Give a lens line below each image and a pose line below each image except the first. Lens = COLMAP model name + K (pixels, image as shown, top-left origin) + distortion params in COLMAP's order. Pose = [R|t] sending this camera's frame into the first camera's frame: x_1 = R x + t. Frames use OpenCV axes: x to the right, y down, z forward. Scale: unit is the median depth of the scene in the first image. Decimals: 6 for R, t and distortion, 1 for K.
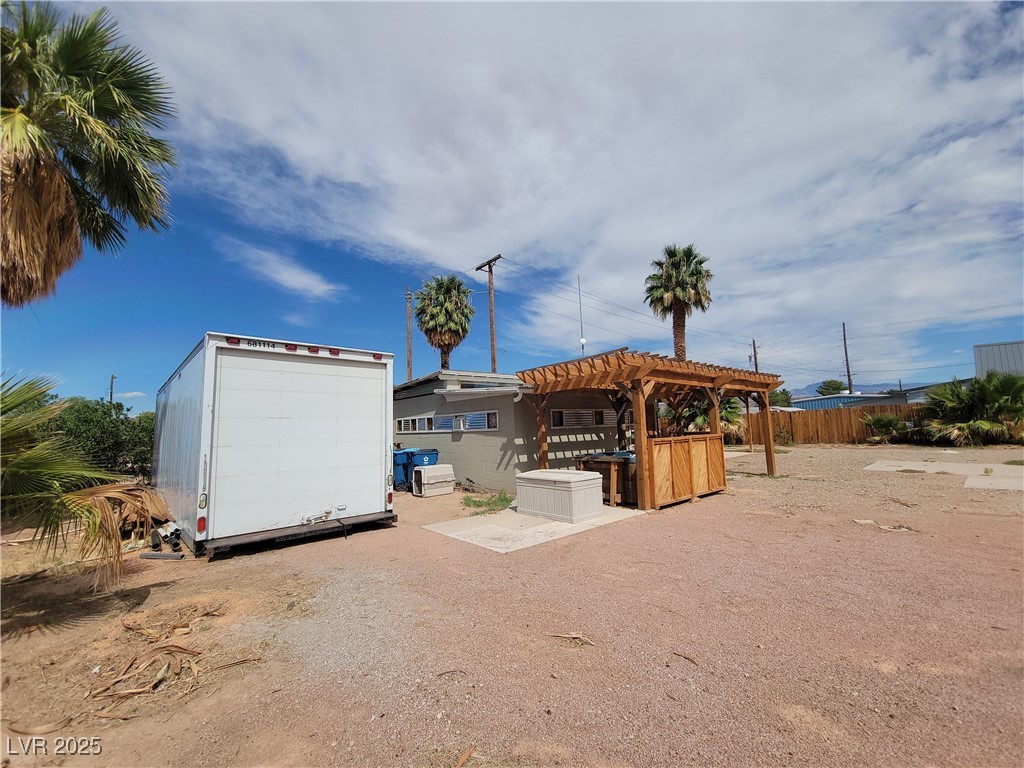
lens RADIAL K [[414.7, 0, 512.0], [0, 414.7, 384.0], [0, 0, 1]] dist [-0.001828, -0.000659]
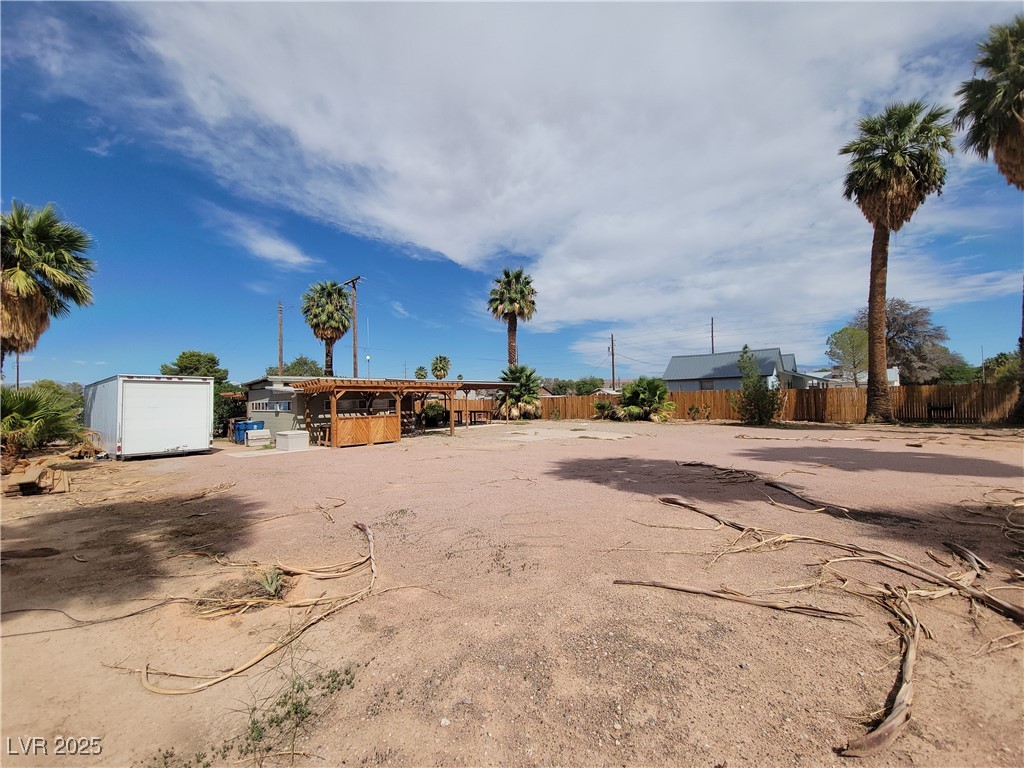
lens RADIAL K [[408.7, 0, 512.0], [0, 408.7, 384.0], [0, 0, 1]] dist [0.002133, -0.006673]
pose [[0.989687, 0.017102, 0.142225, 0.624309], [-0.026001, 0.997802, 0.060947, -0.136056], [-0.140870, -0.064016, 0.987956, -0.871850]]
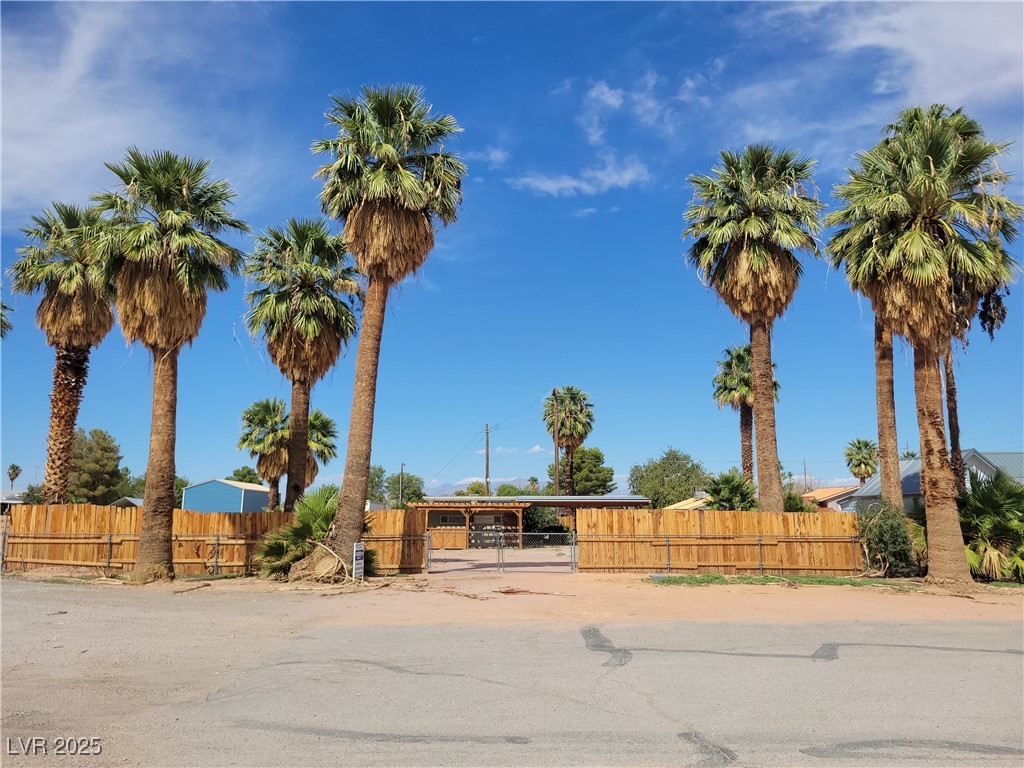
lens RADIAL K [[732.0, 0, 512.0], [0, 732.0, 384.0], [0, 0, 1]] dist [0.035506, -0.002080]
pose [[0.763092, -0.079696, -0.641357, 3.118917], [0.040537, 0.996316, -0.075573, -0.354268], [0.645017, 0.031670, 0.763511, -1.994880]]
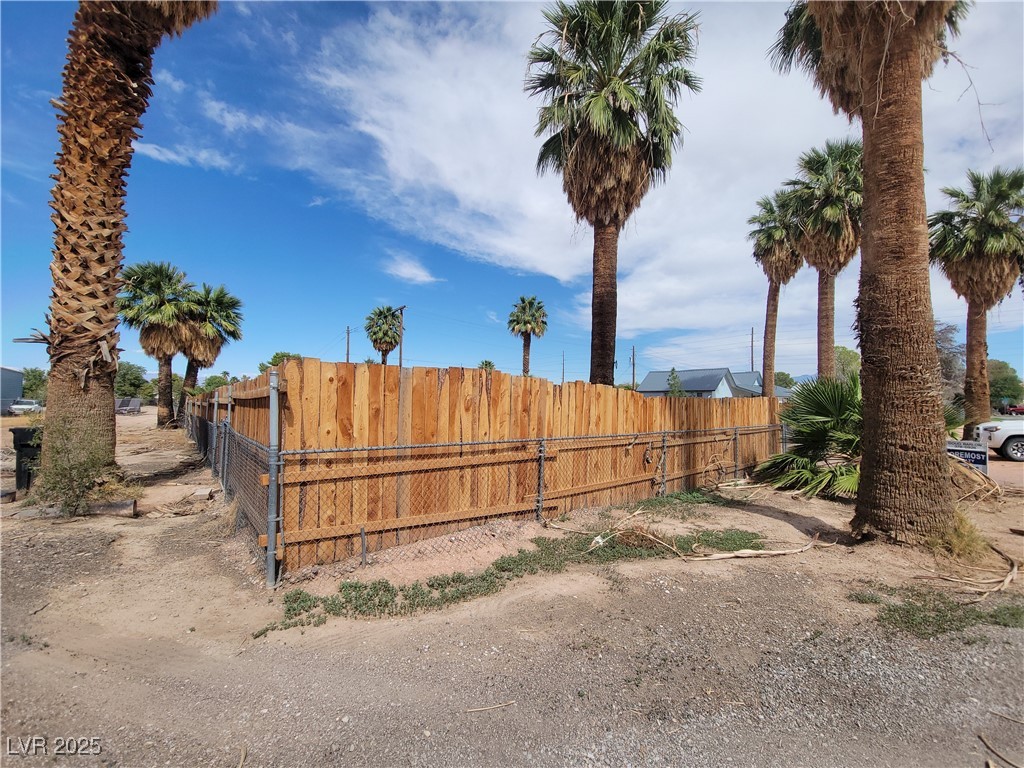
lens RADIAL K [[401.2, 0, 512.0], [0, 401.2, 384.0], [0, 0, 1]] dist [0.001257, -0.011470]
pose [[0.998970, 0.045287, 0.002757, 0.992887], [-0.045371, 0.997017, 0.062435, -0.244585], [0.000079, -0.062495, 0.998045, -1.648757]]
